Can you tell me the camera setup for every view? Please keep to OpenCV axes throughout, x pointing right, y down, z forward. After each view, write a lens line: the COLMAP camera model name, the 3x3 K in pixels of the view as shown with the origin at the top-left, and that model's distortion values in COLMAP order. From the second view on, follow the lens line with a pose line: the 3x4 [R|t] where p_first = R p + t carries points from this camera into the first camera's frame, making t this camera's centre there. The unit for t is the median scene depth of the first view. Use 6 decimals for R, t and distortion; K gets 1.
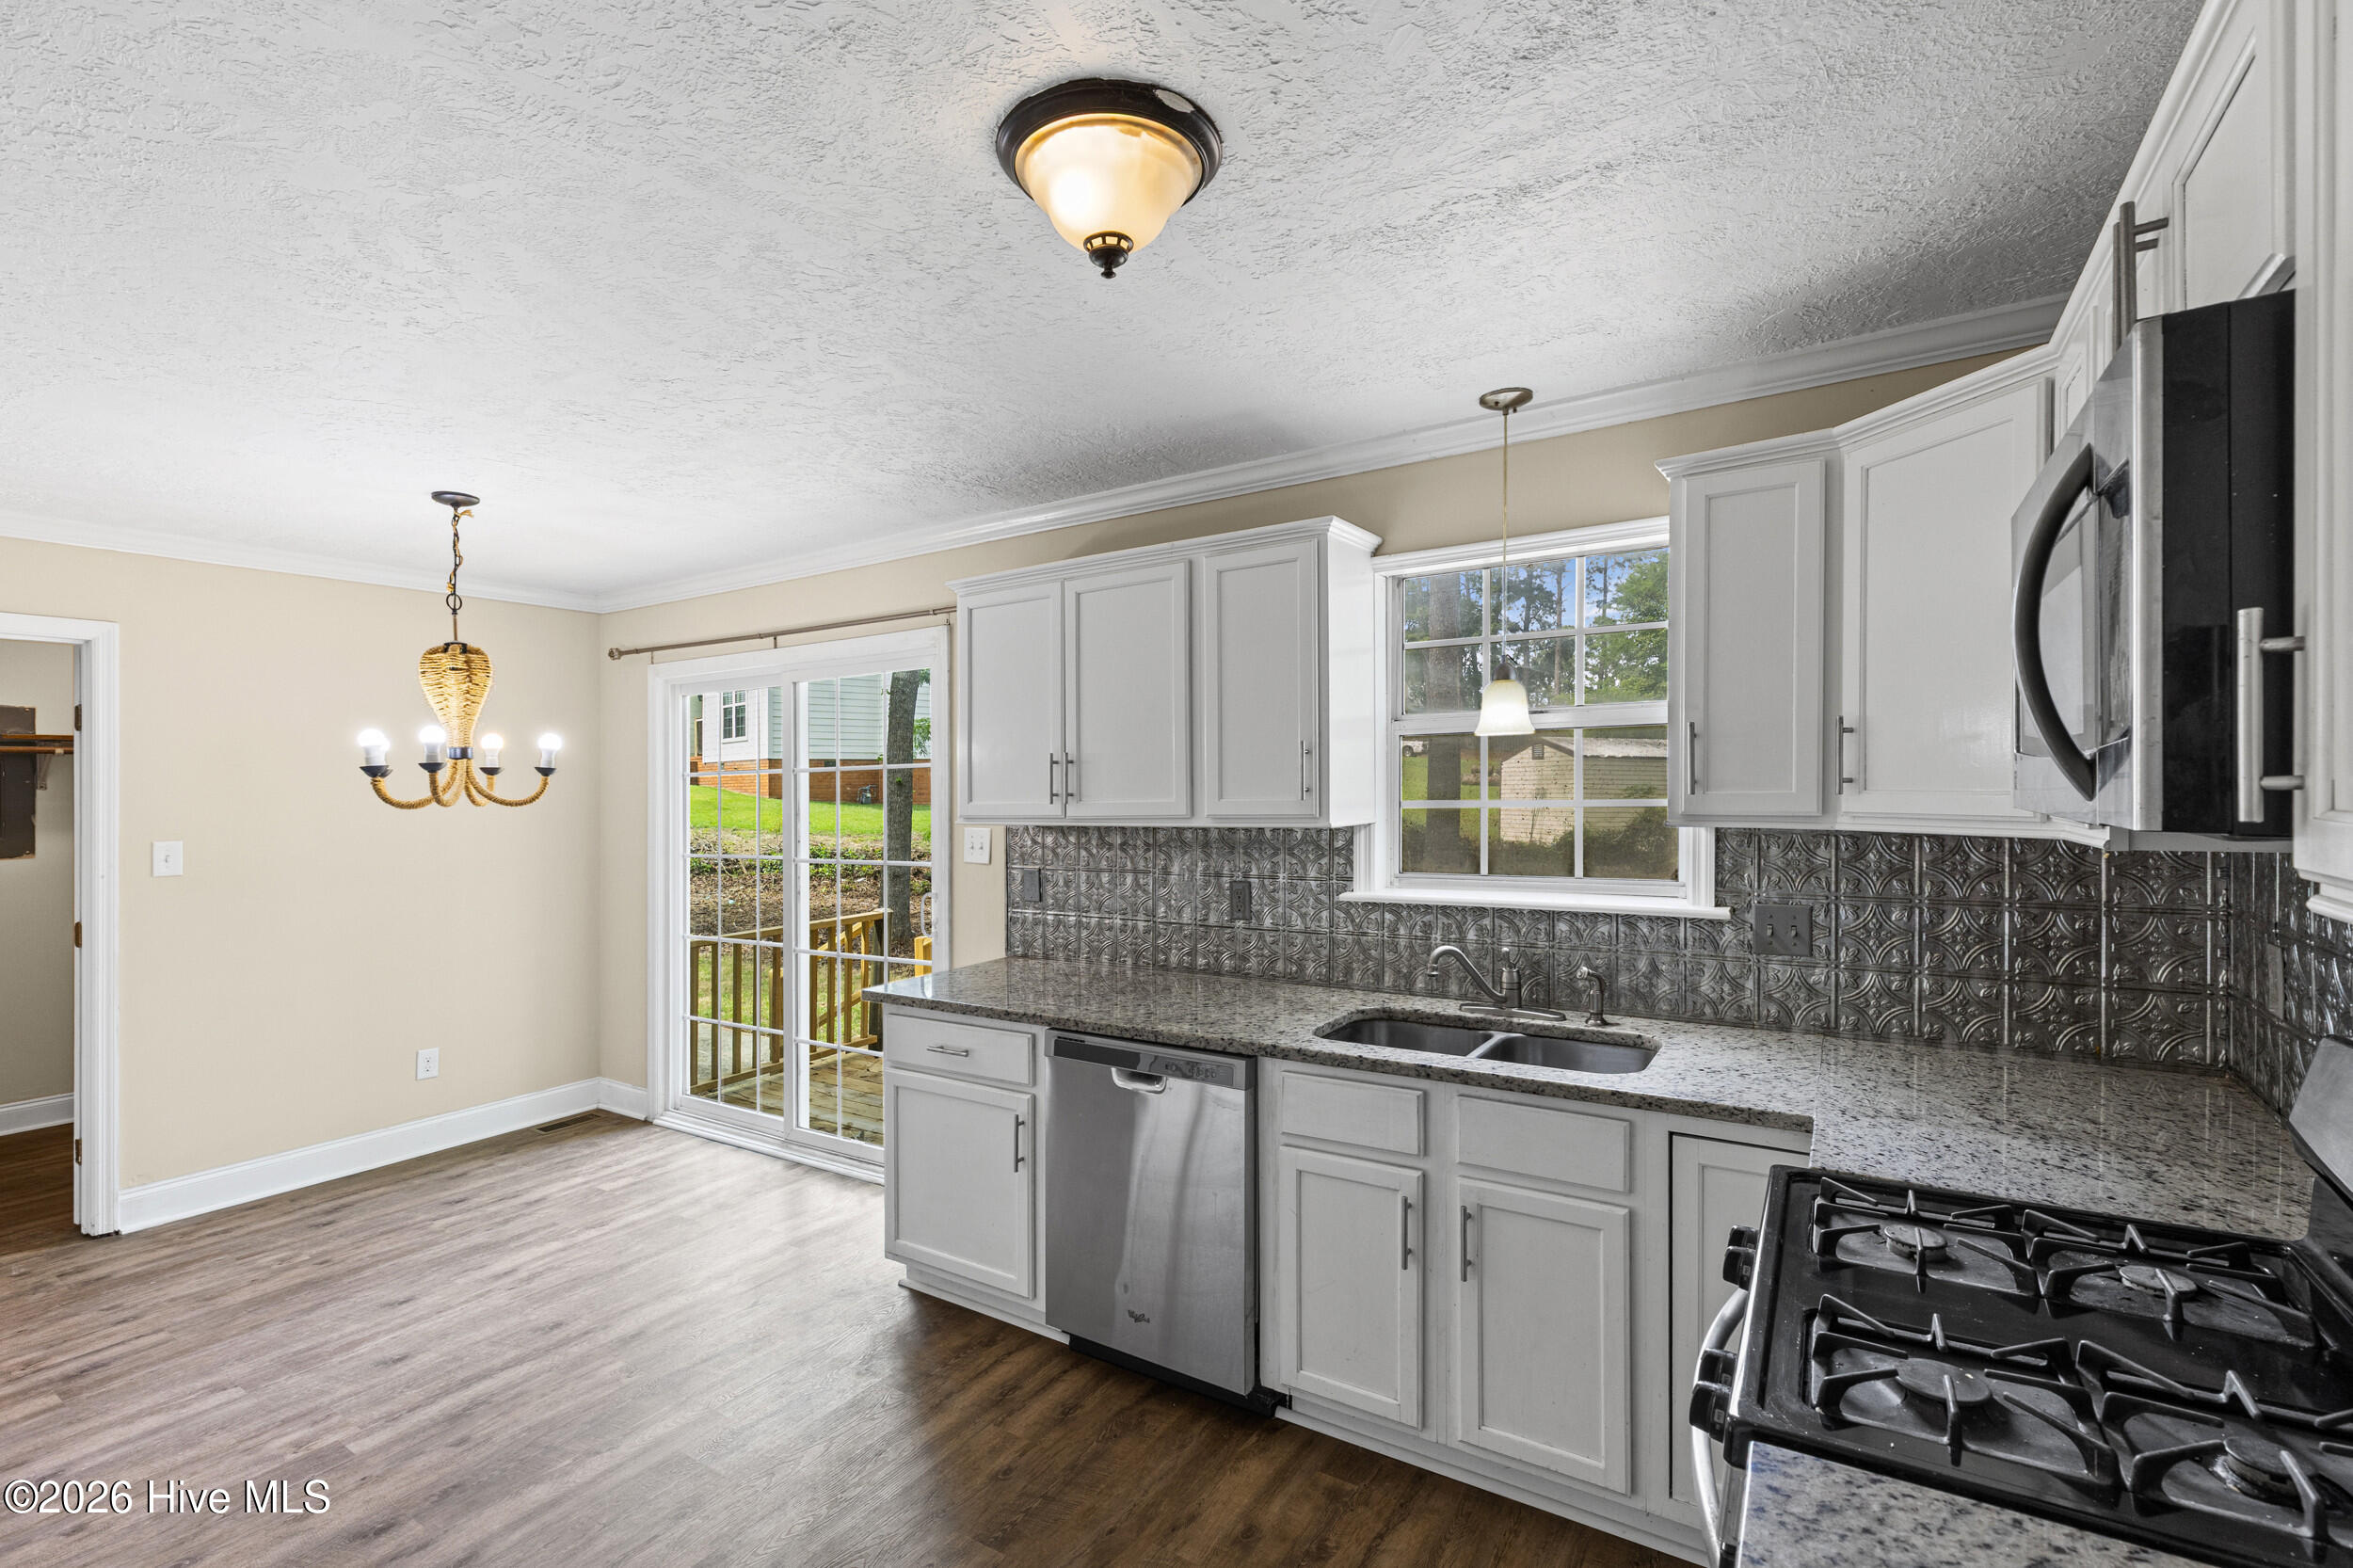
lens RADIAL K [[1057.8, 0, 1171.6], [0, 1057.8, 780.0], [0, 0, 1]] dist [0.006386, 0.000100]
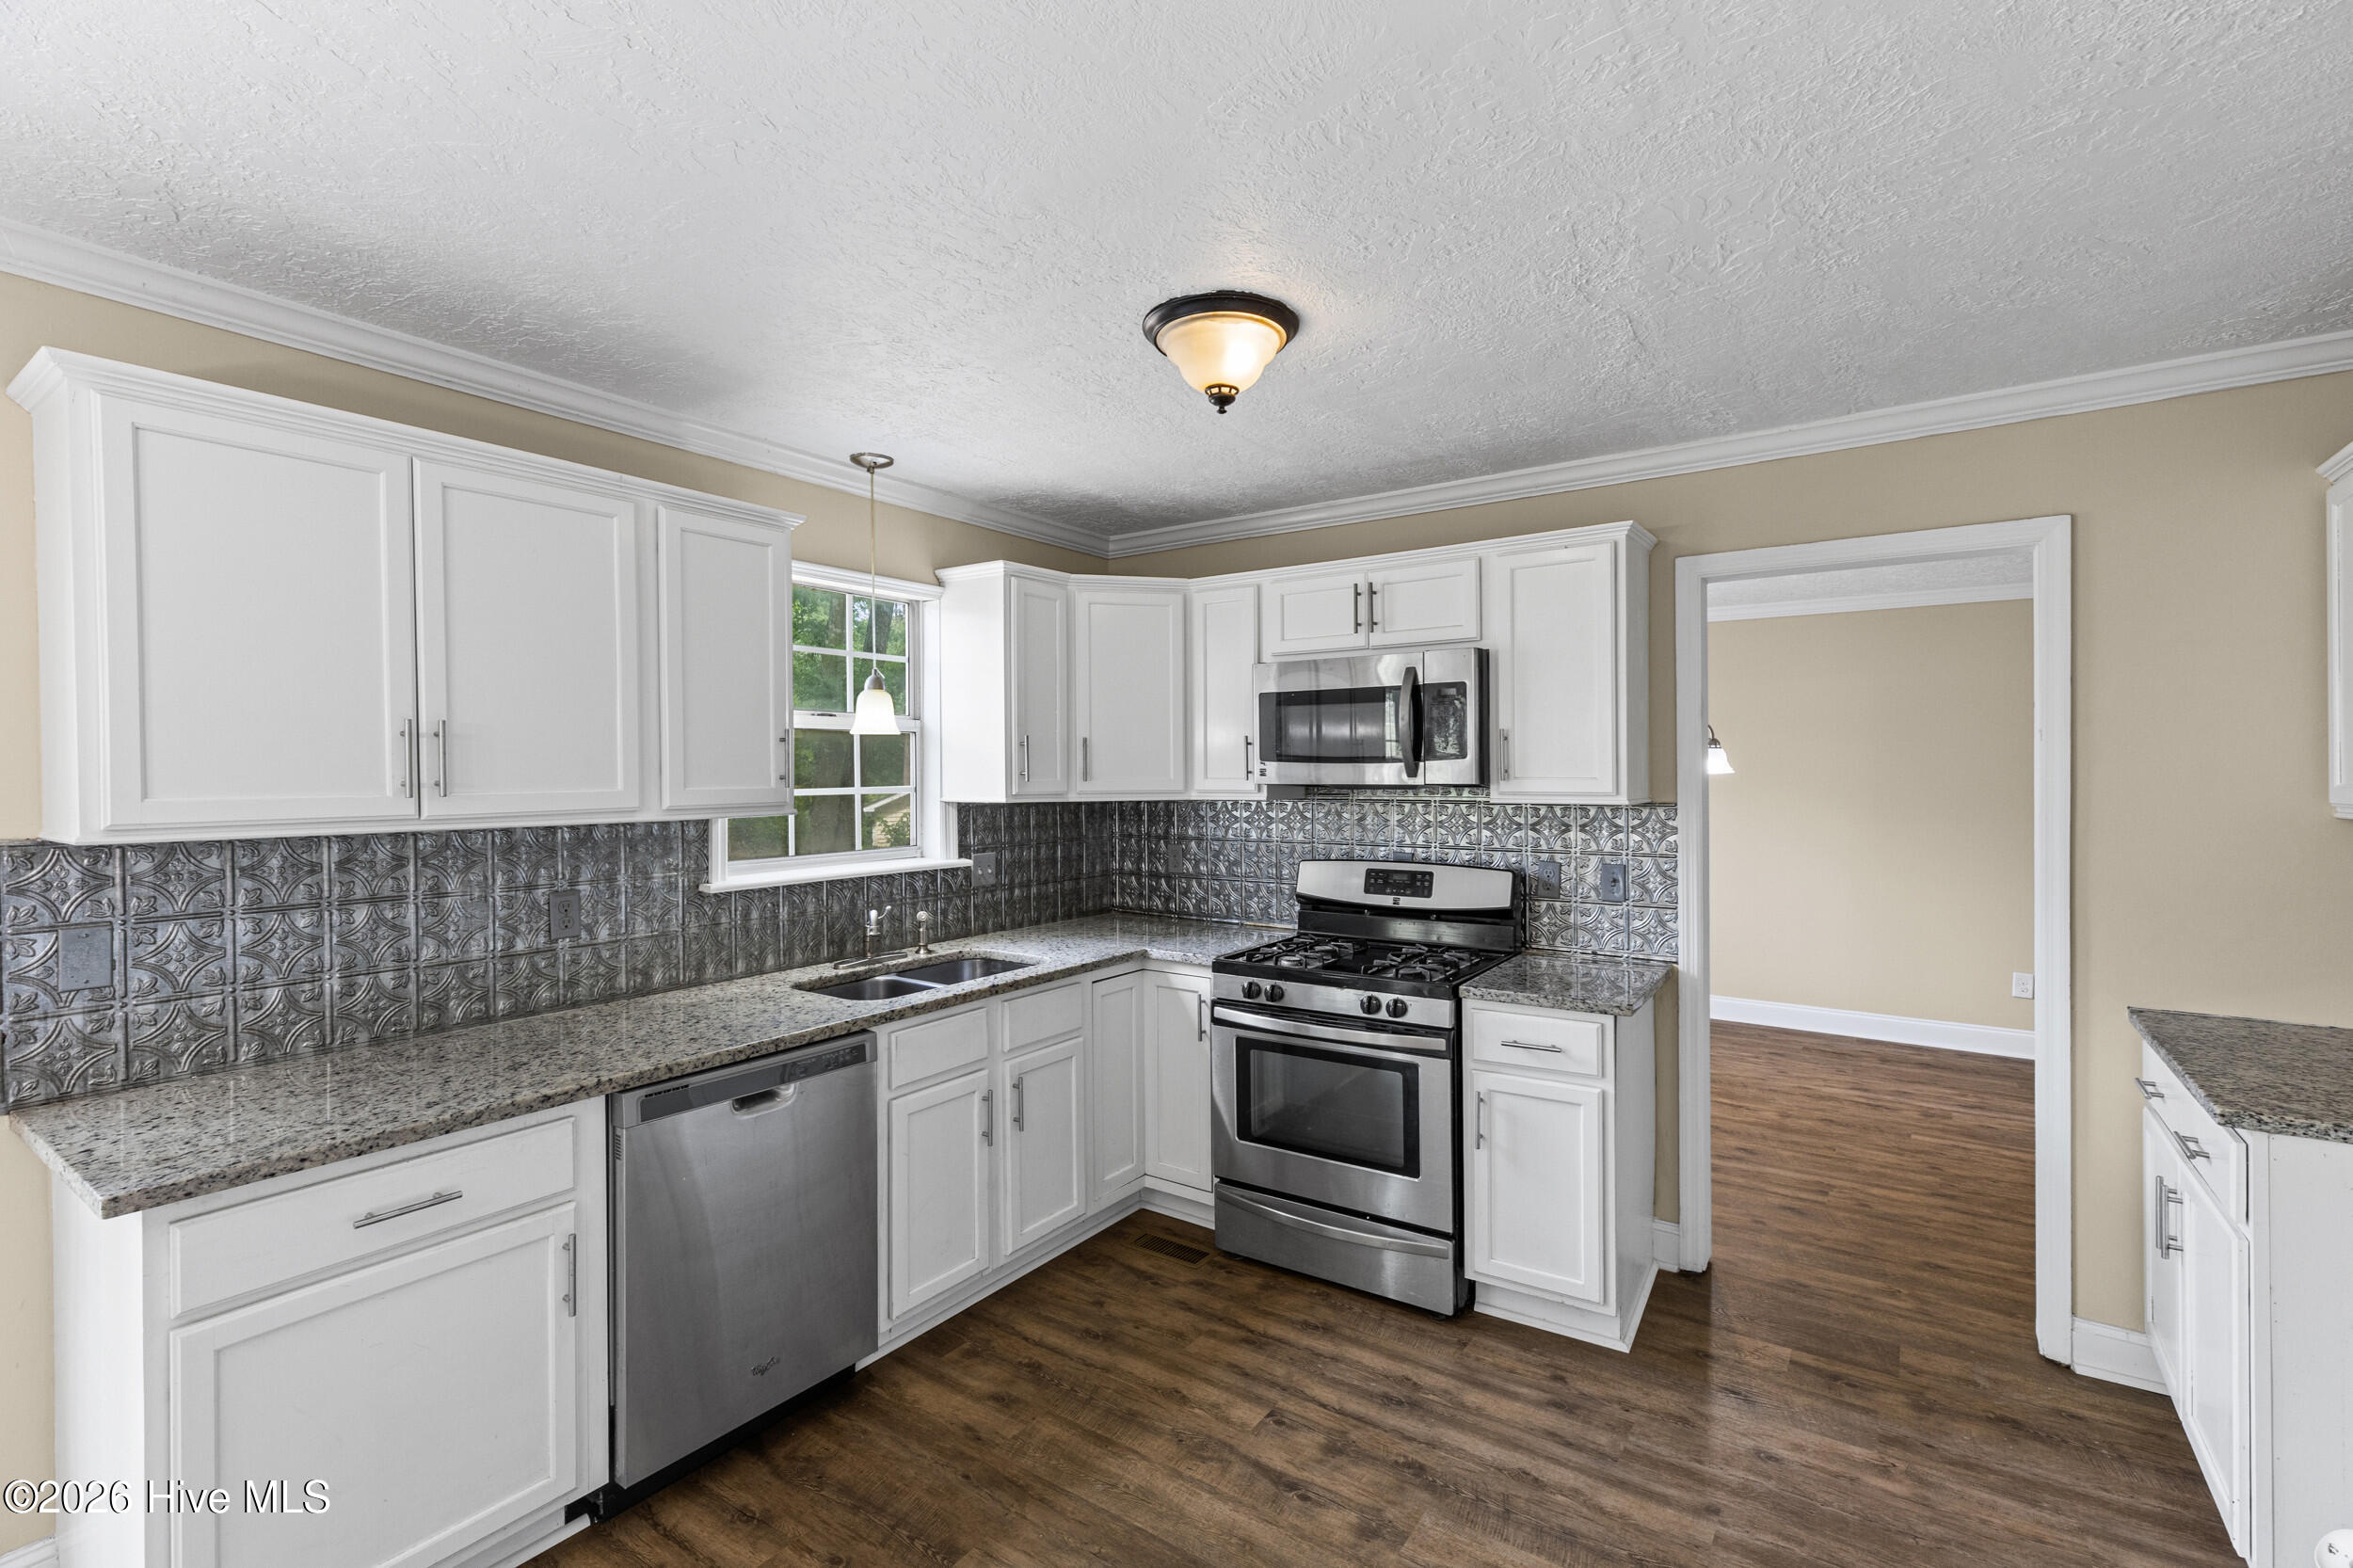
lens RADIAL K [[1057.8, 0, 1171.6], [0, 1057.8, 780.0], [0, 0, 1]] dist [0.006386, 0.000100]
pose [[0.035278, 0.007980, 0.999346, -0.823749], [-0.002311, 0.999966, -0.007903, 0.016967], [-0.999375, -0.002030, 0.035295, 0.563873]]
